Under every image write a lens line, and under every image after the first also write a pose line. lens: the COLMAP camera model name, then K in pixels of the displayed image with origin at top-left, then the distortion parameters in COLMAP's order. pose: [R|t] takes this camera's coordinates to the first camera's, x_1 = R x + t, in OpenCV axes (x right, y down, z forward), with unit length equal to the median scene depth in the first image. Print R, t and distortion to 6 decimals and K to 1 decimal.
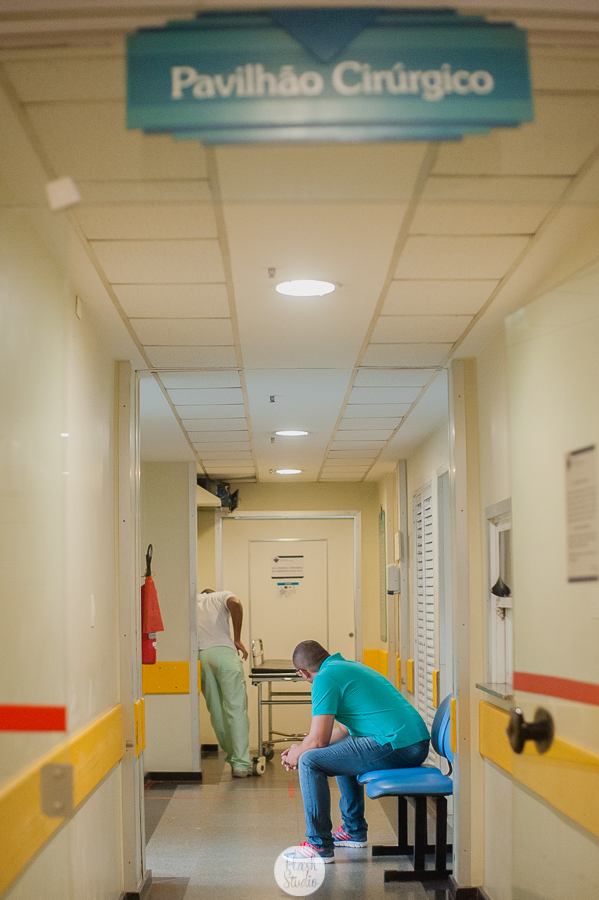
lens RADIAL K [[1915.8, 0, 299.5], [0, 1915.8, 450.0], [0, 0, 1]] dist [-0.480235, 2.076928]
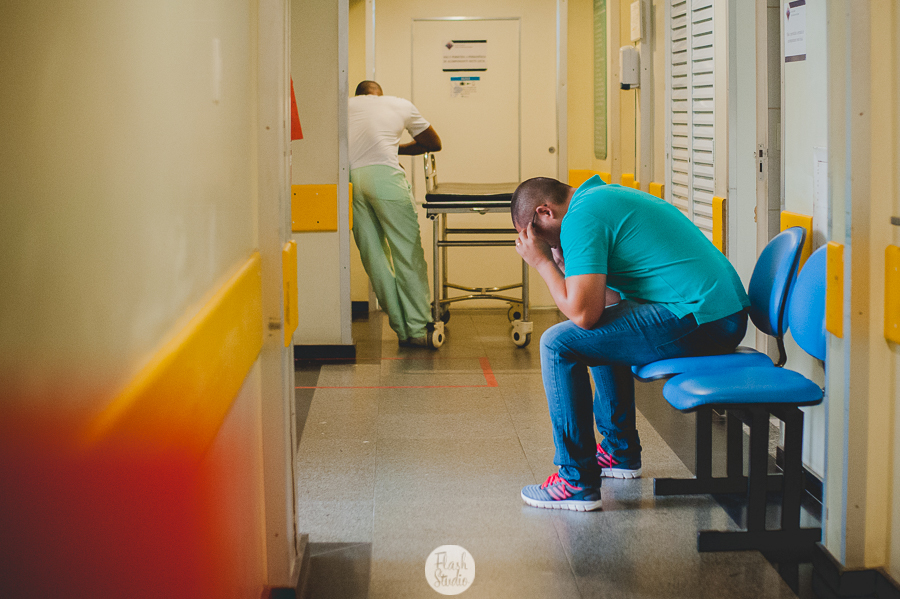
lens RADIAL K [[1915.8, 0, 450.0], [0, 1915.8, 299.5], [0, 0, 1]] dist [-0.480235, 2.076928]
pose [[0.999461, 0.001606, 0.032791, -0.040070], [-0.006939, 0.986574, 0.163167, 0.039552], [-0.032089, -0.163307, 0.986053, 0.312528]]
